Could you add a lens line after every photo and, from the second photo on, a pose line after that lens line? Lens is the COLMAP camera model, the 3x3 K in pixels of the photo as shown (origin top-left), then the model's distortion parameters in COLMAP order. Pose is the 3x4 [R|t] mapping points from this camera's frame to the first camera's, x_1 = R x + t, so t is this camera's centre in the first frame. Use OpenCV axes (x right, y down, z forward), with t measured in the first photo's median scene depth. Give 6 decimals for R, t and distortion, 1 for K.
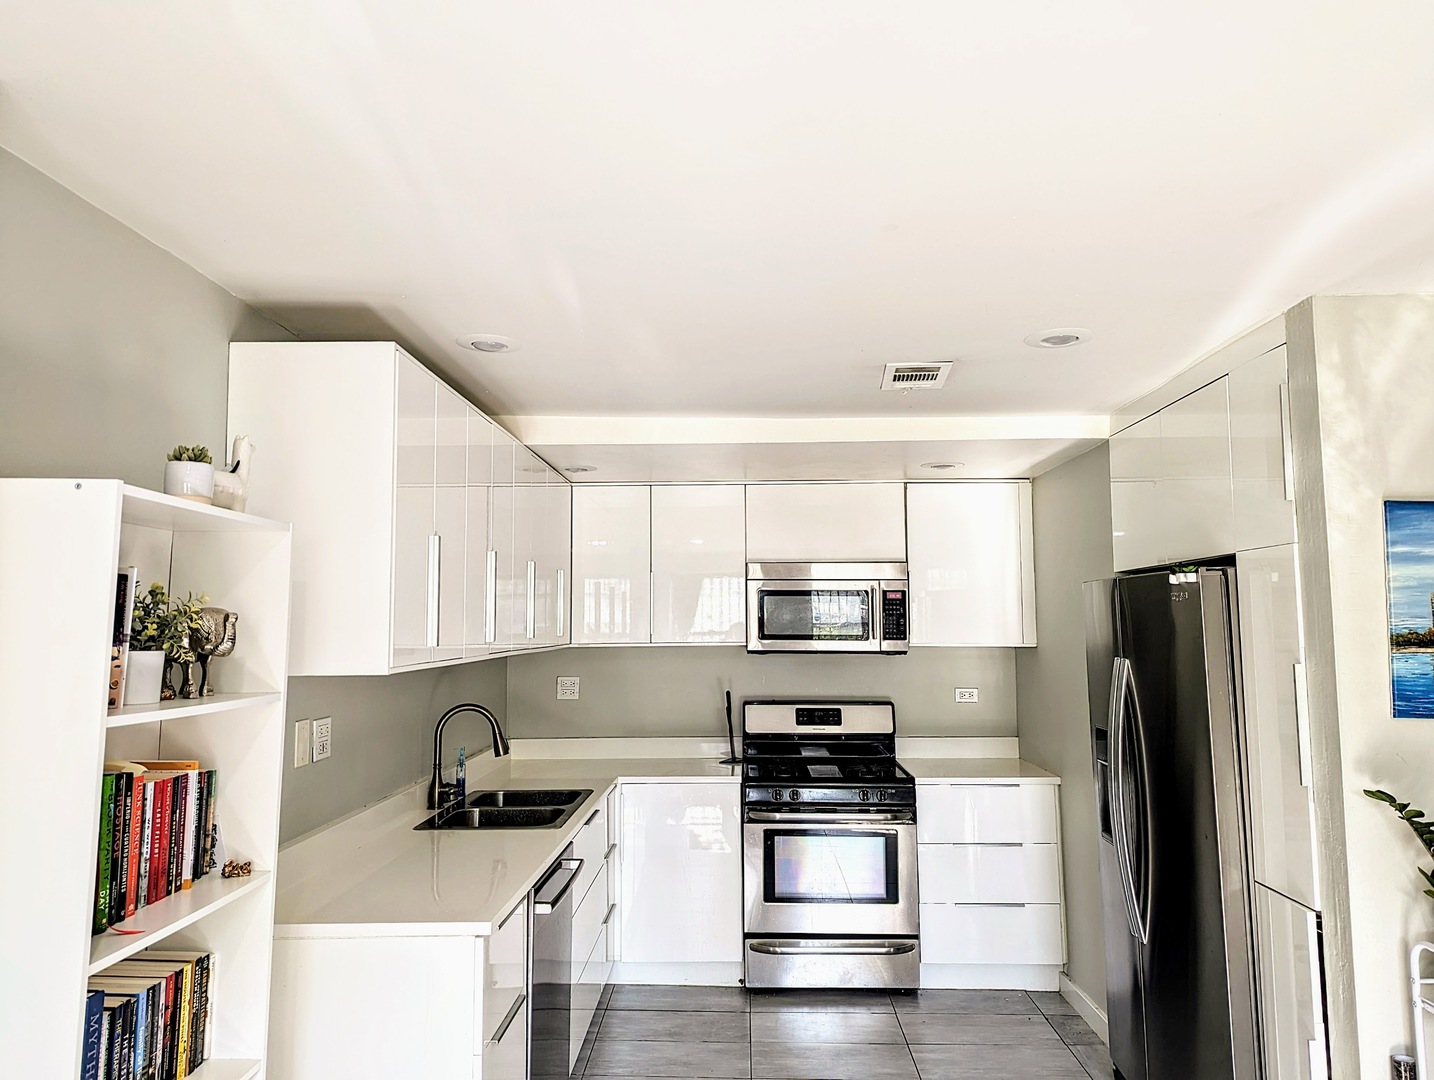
lens RADIAL K [[1005.6, 0, 714.7], [0, 1005.6, 535.1], [0, 0, 1]] dist [0.047910, -0.042139]
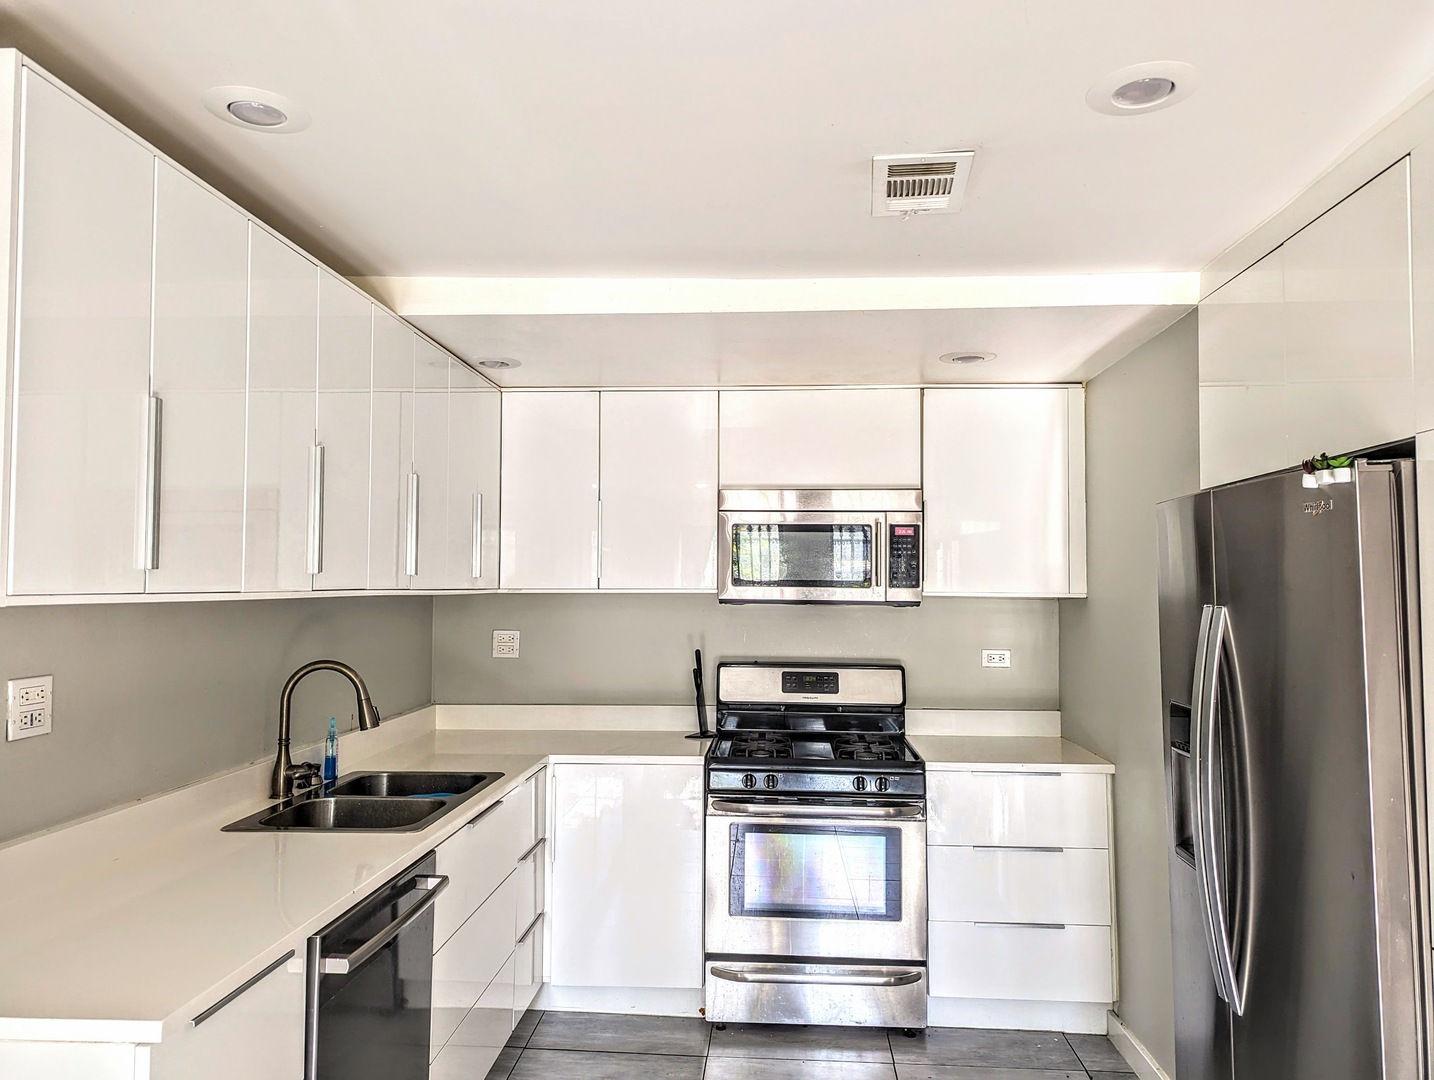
lens RADIAL K [[1005.6, 0, 717.8], [0, 1005.6, 538.6], [0, 0, 1]] dist [0.047910, -0.042139]
pose [[0.999298, 0.008510, -0.036477, 0.065677], [-0.007078, 0.999206, 0.039207, 0.038481], [0.036781, -0.038922, 0.998565, 0.224407]]
